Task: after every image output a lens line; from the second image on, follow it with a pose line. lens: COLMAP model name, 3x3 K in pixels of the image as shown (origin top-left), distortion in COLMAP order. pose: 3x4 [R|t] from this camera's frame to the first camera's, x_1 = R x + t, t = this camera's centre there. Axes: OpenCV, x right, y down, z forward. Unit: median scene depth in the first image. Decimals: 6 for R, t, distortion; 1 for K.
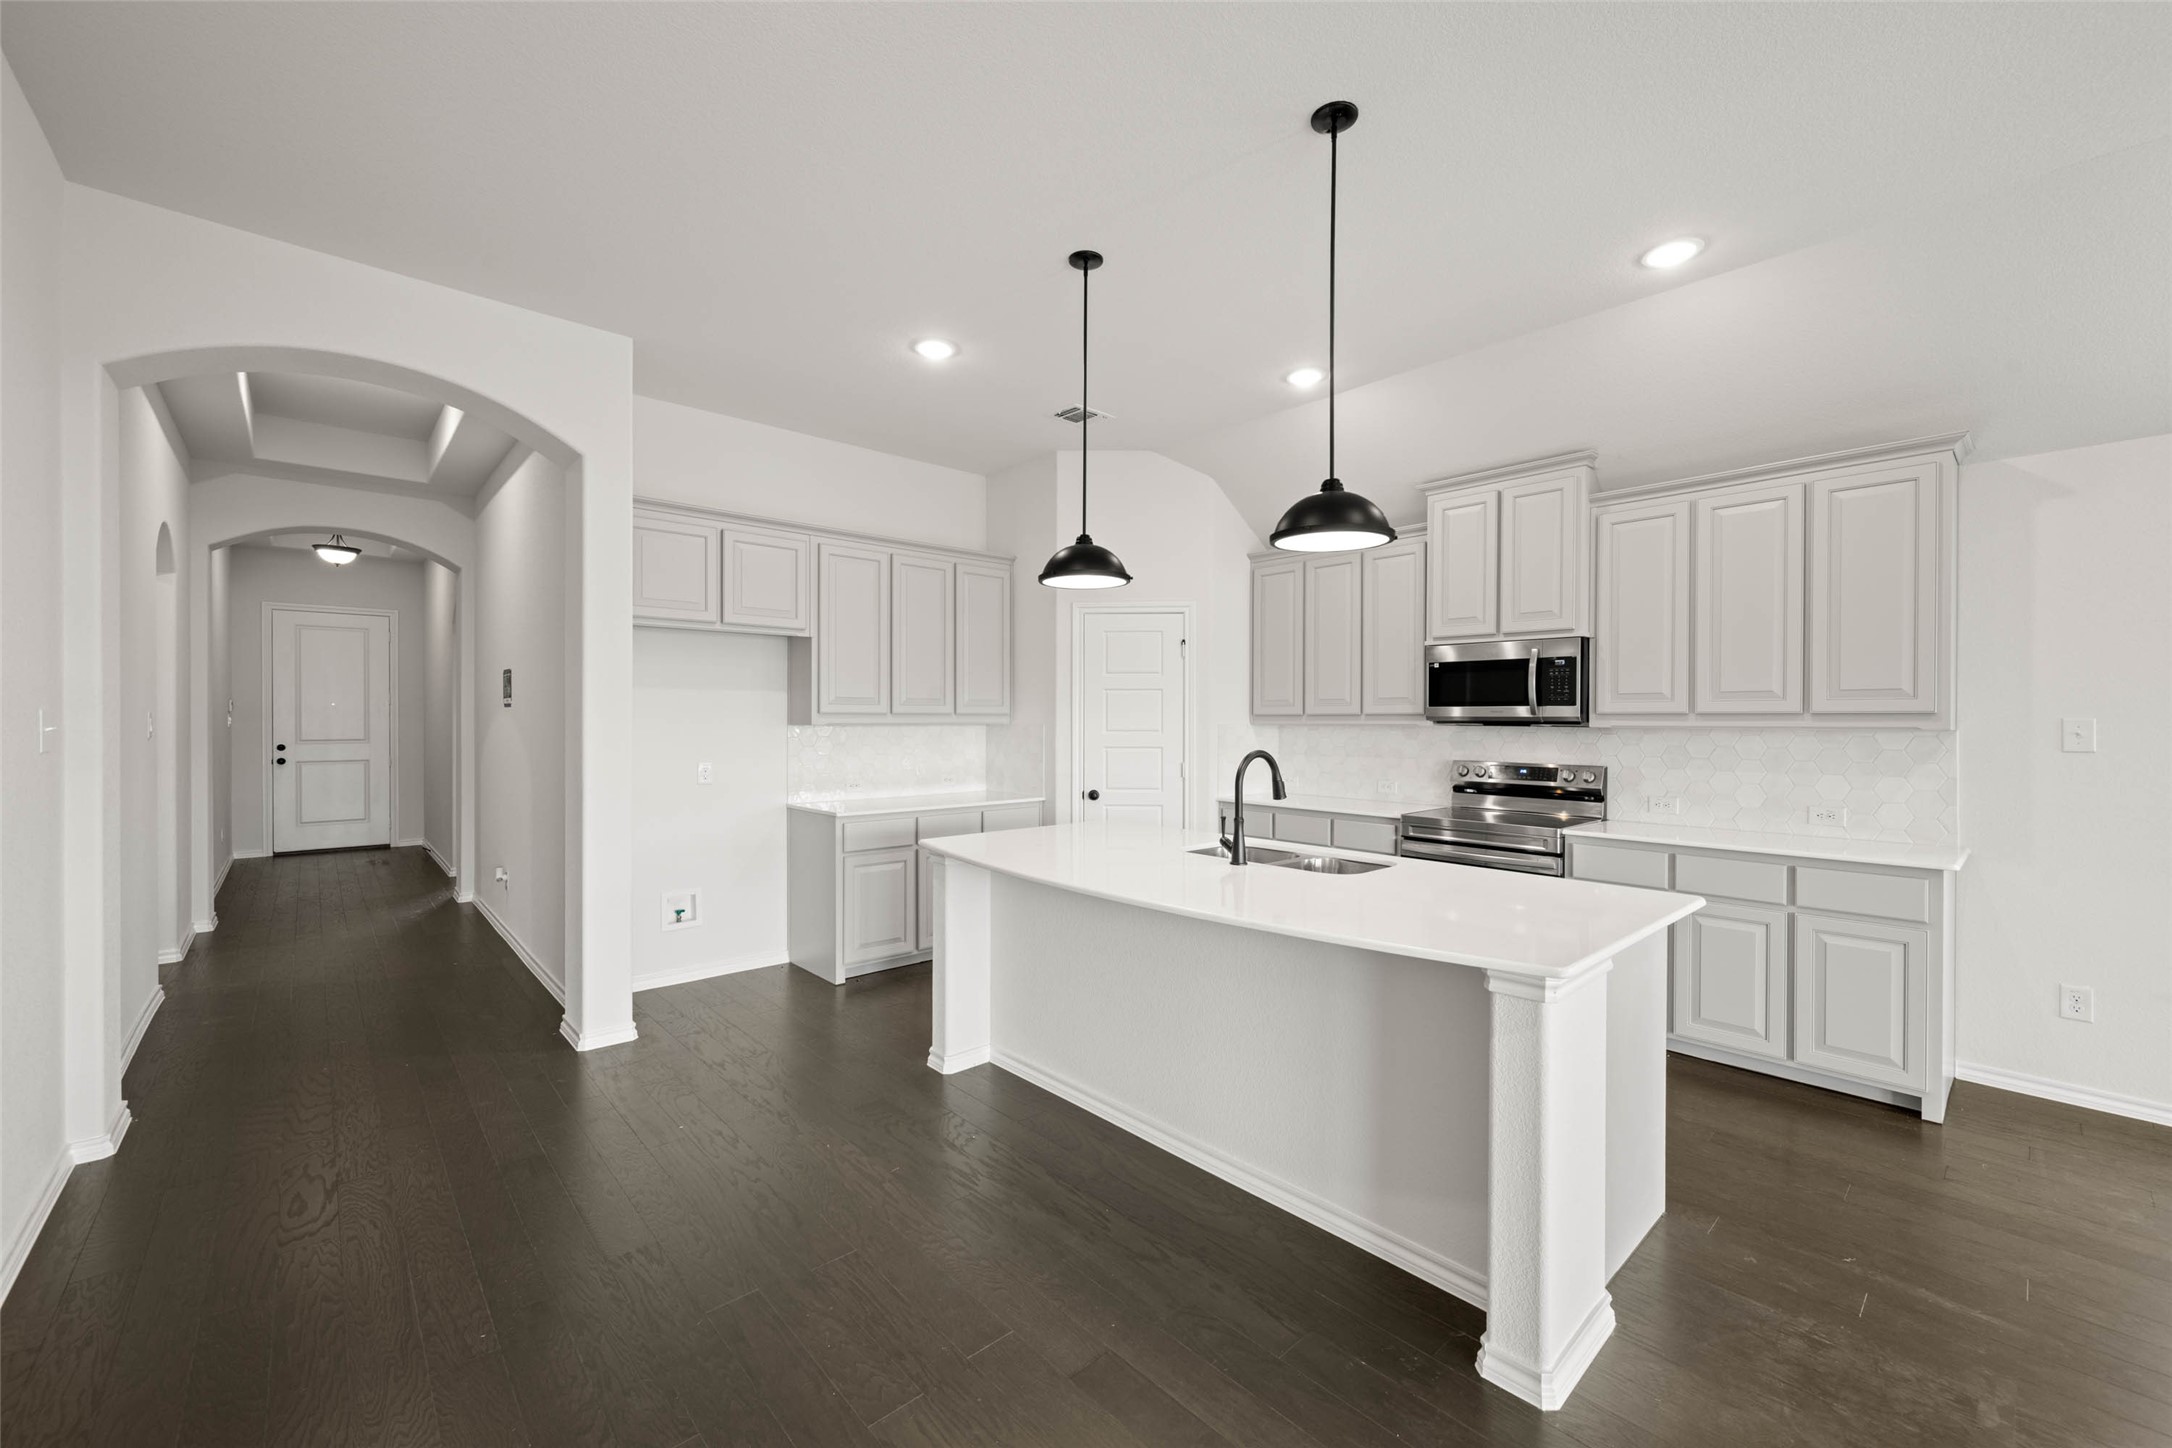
lens RADIAL K [[844.1, 0, 1086.0], [0, 844.1, 724.0], [0, 0, 1]] dist [-0.007907, 0.000152]
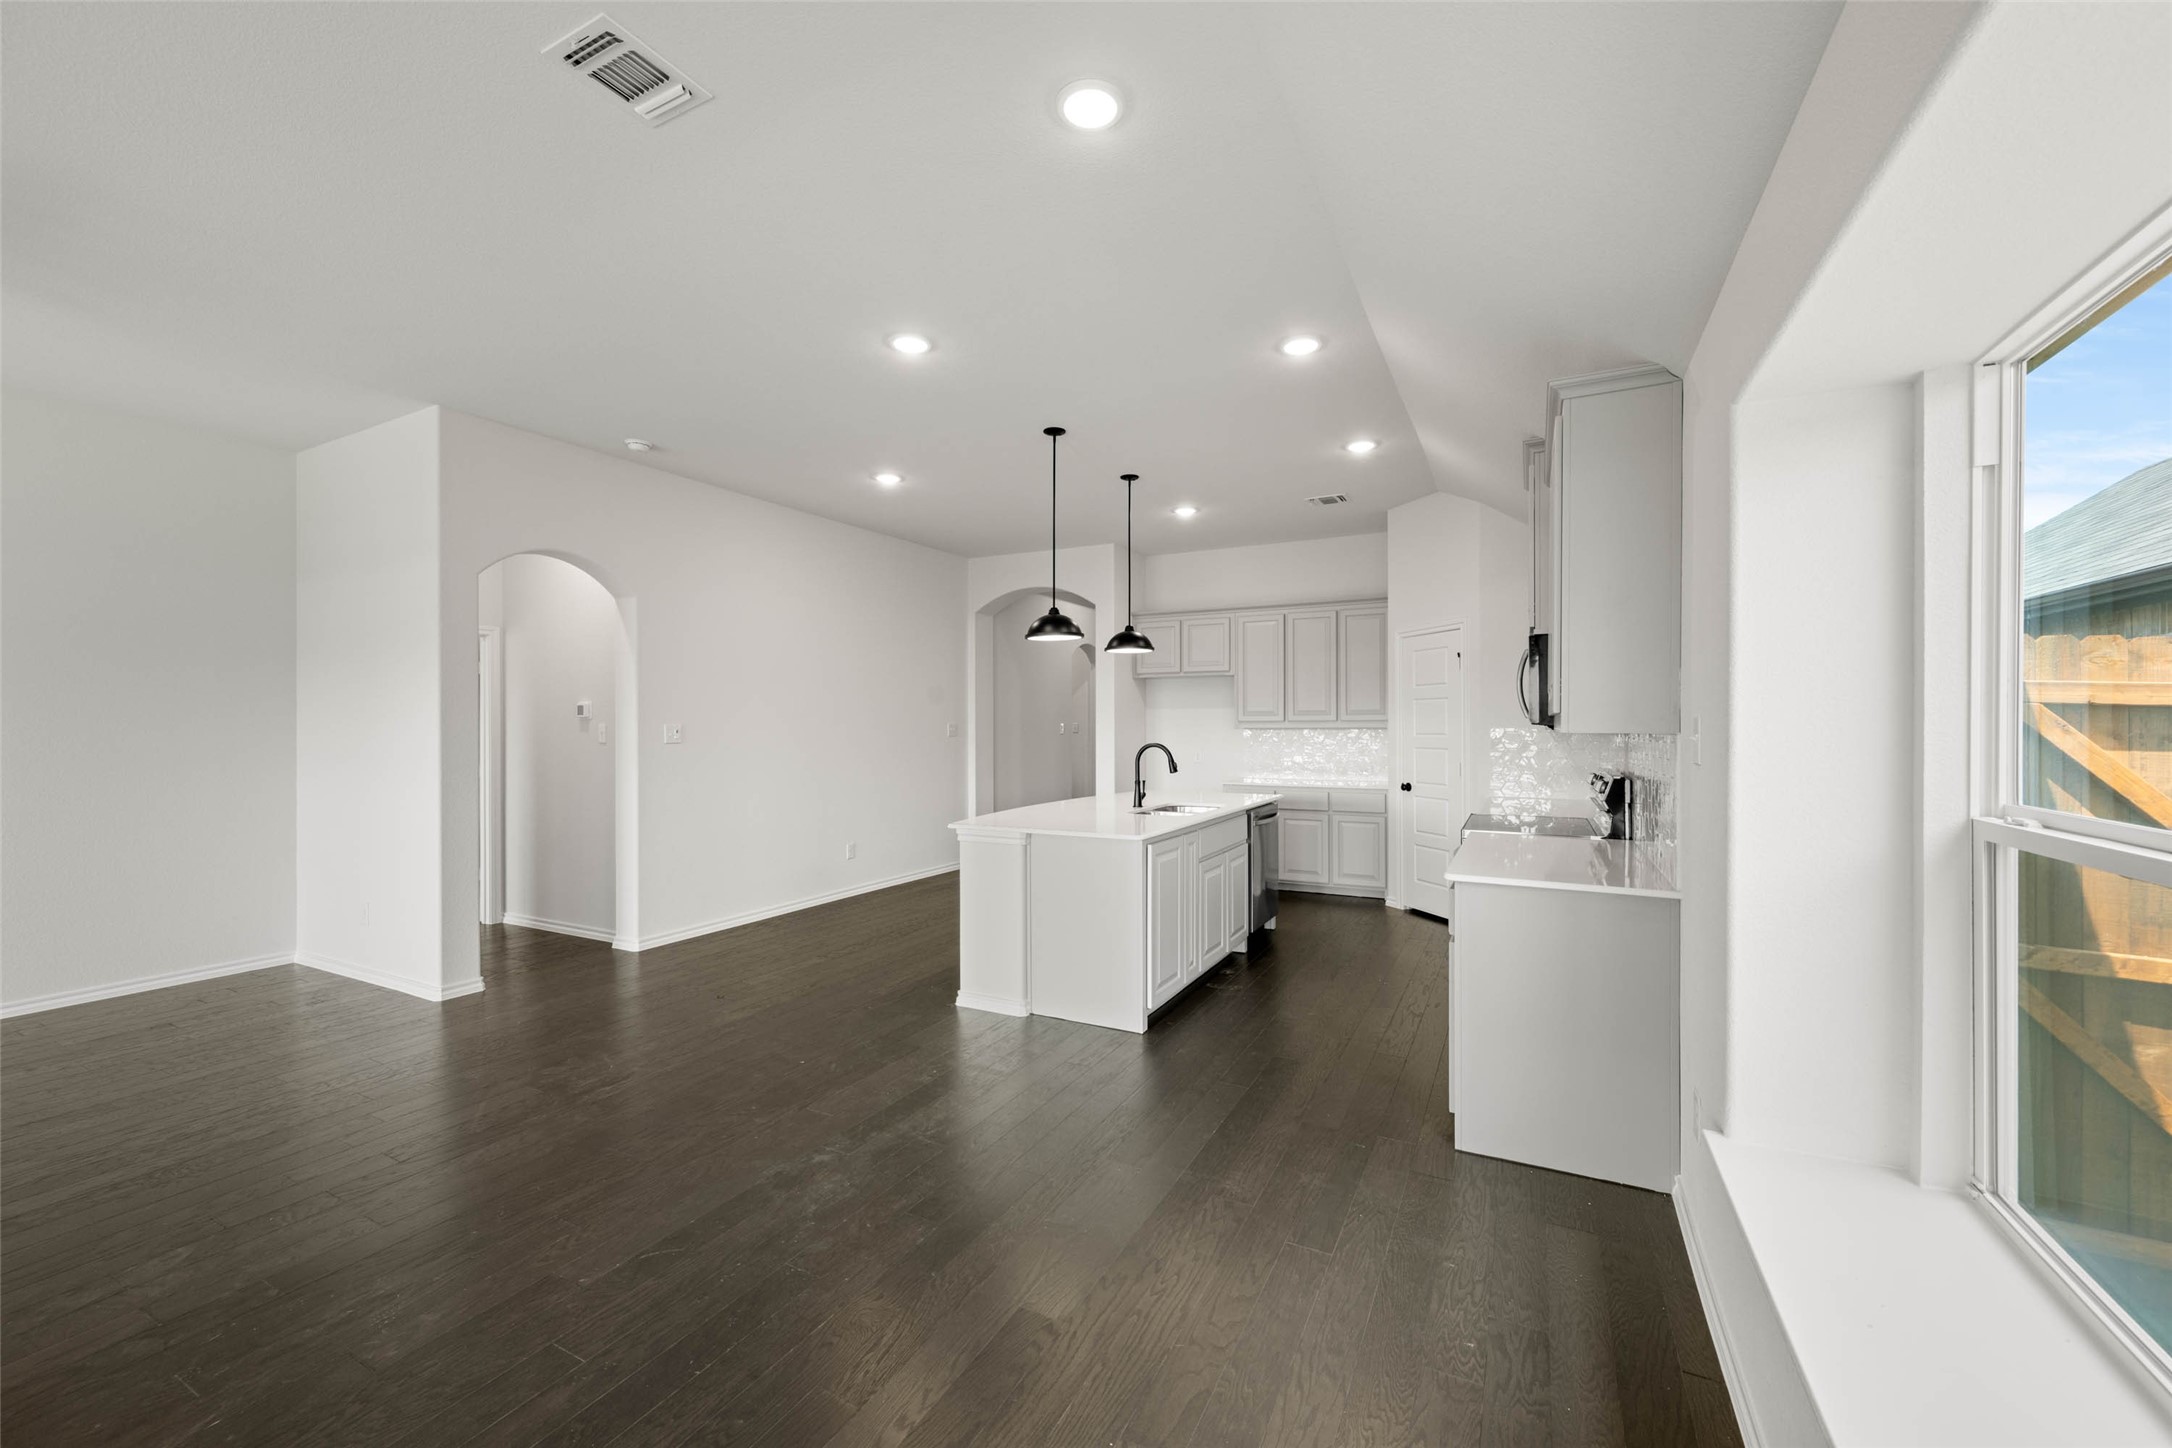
lens RADIAL K [[844.1, 0, 1086.0], [0, 844.1, 724.0], [0, 0, 1]] dist [-0.007907, 0.000152]
pose [[0.336684, -0.008706, -0.941578, 1.201922], [-0.002722, 0.999944, -0.010219, 0.007845], [0.941614, 0.006004, 0.336641, 0.203523]]
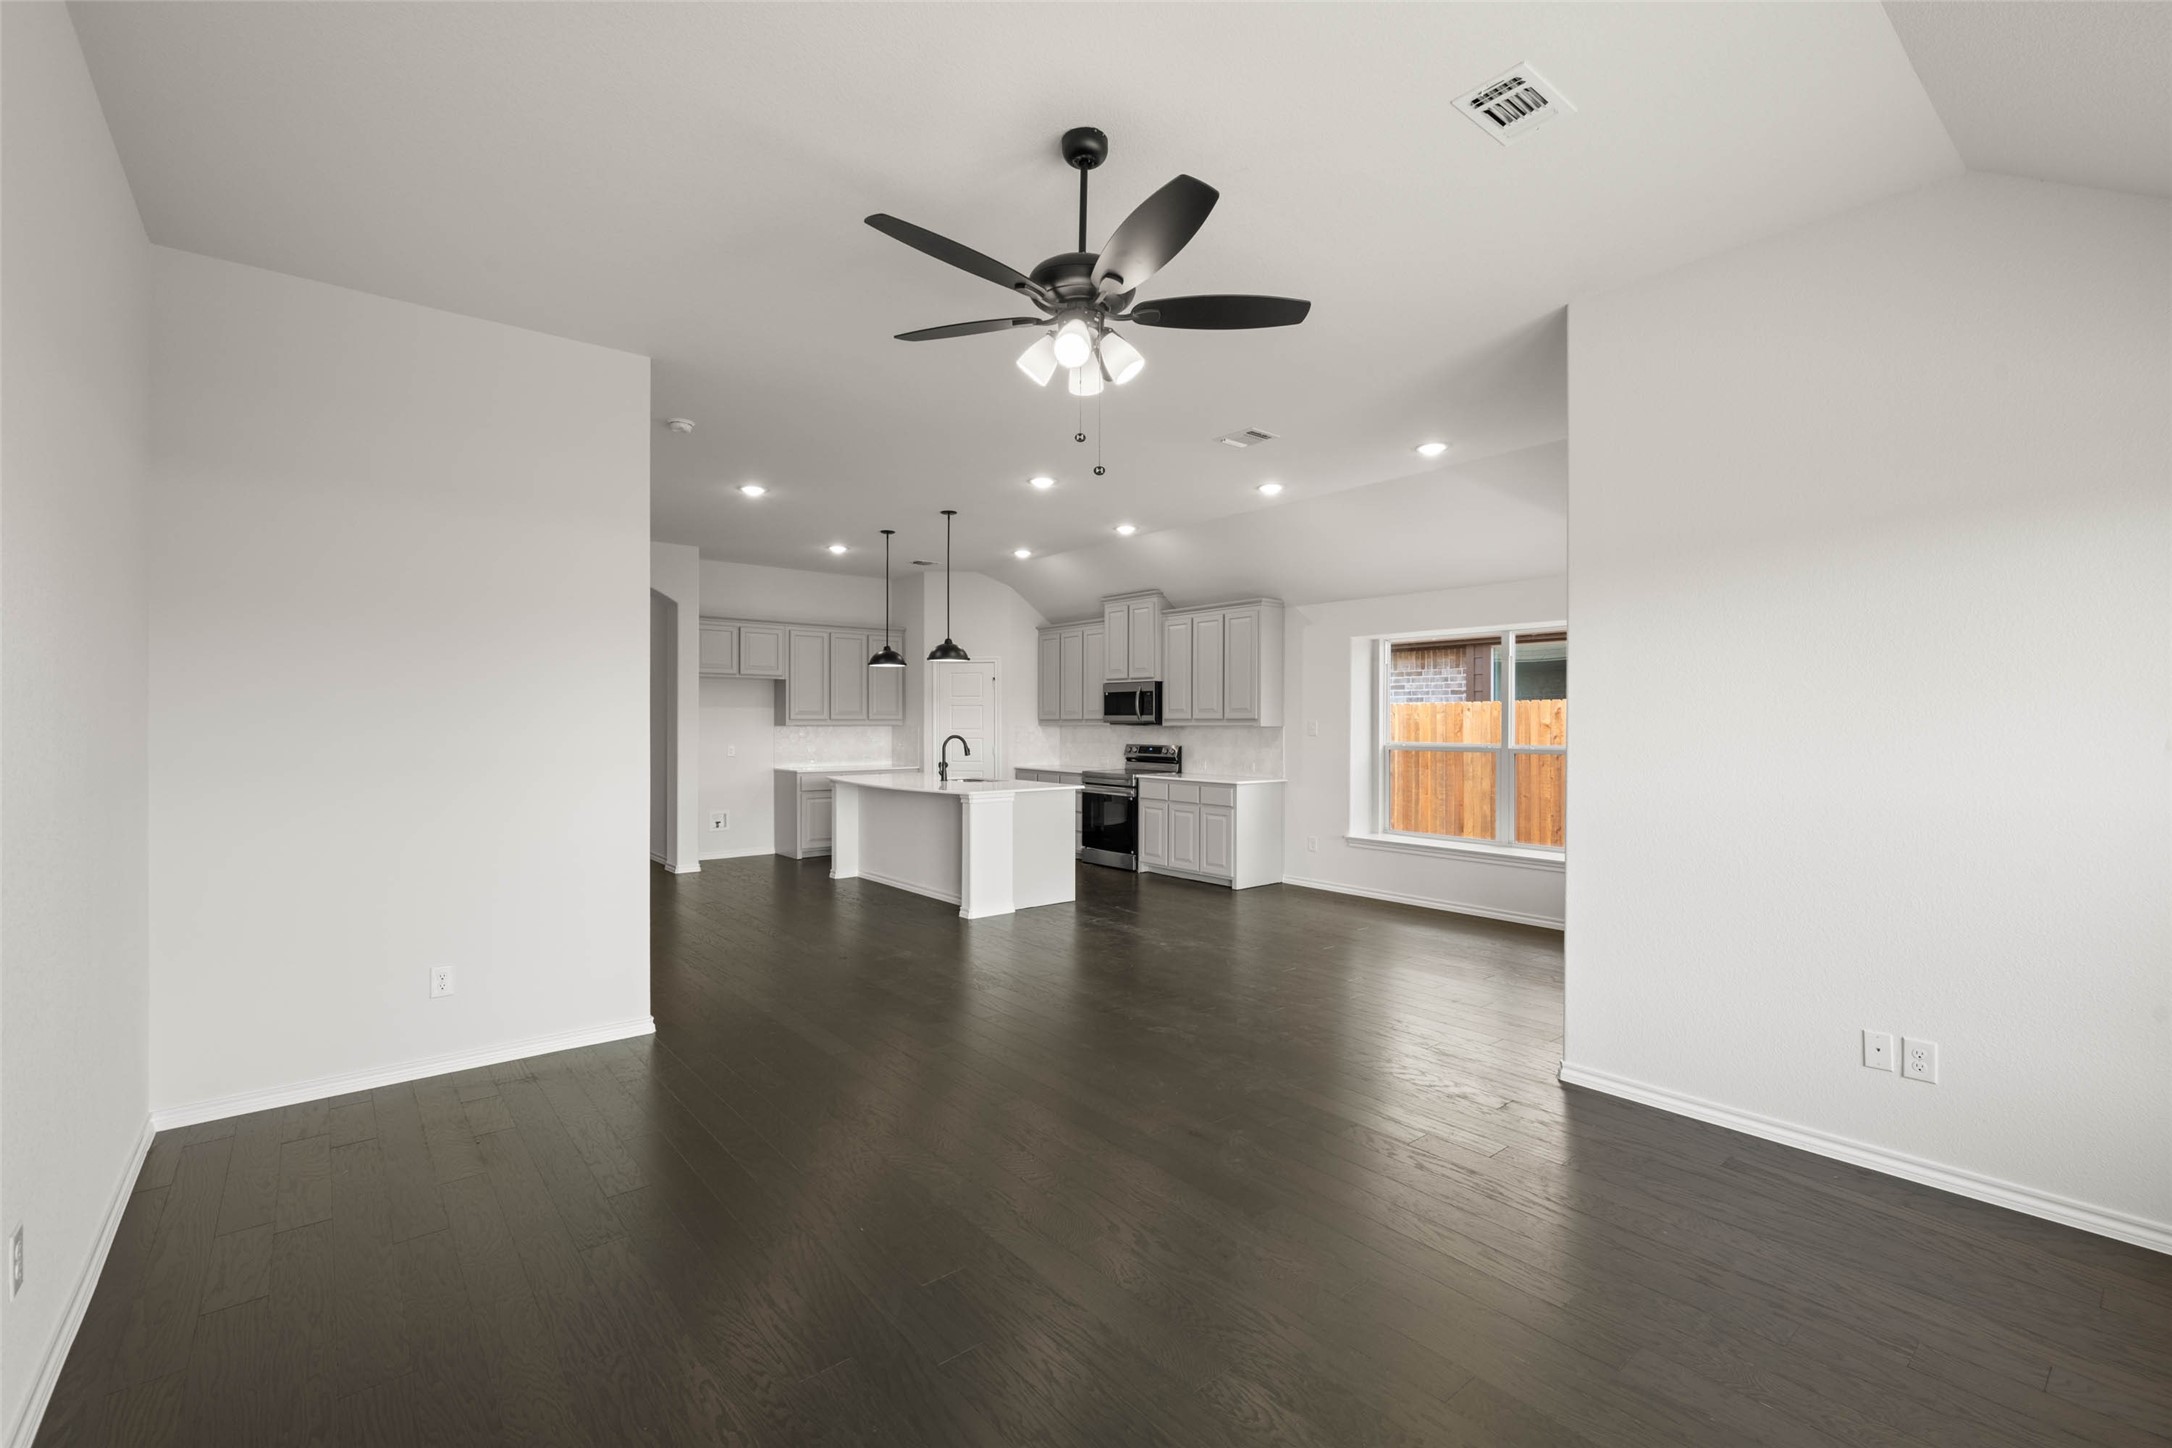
lens RADIAL K [[920.6, 0, 1086.0], [0, 920.6, 724.0], [0, 0, 1]] dist [-0.004795, -0.000324]
pose [[0.998972, -0.002627, -0.045265, 0.481776], [0.002459, 0.999990, -0.003767, 0.006920], [0.045274, 0.003652, 0.998968, -1.129243]]
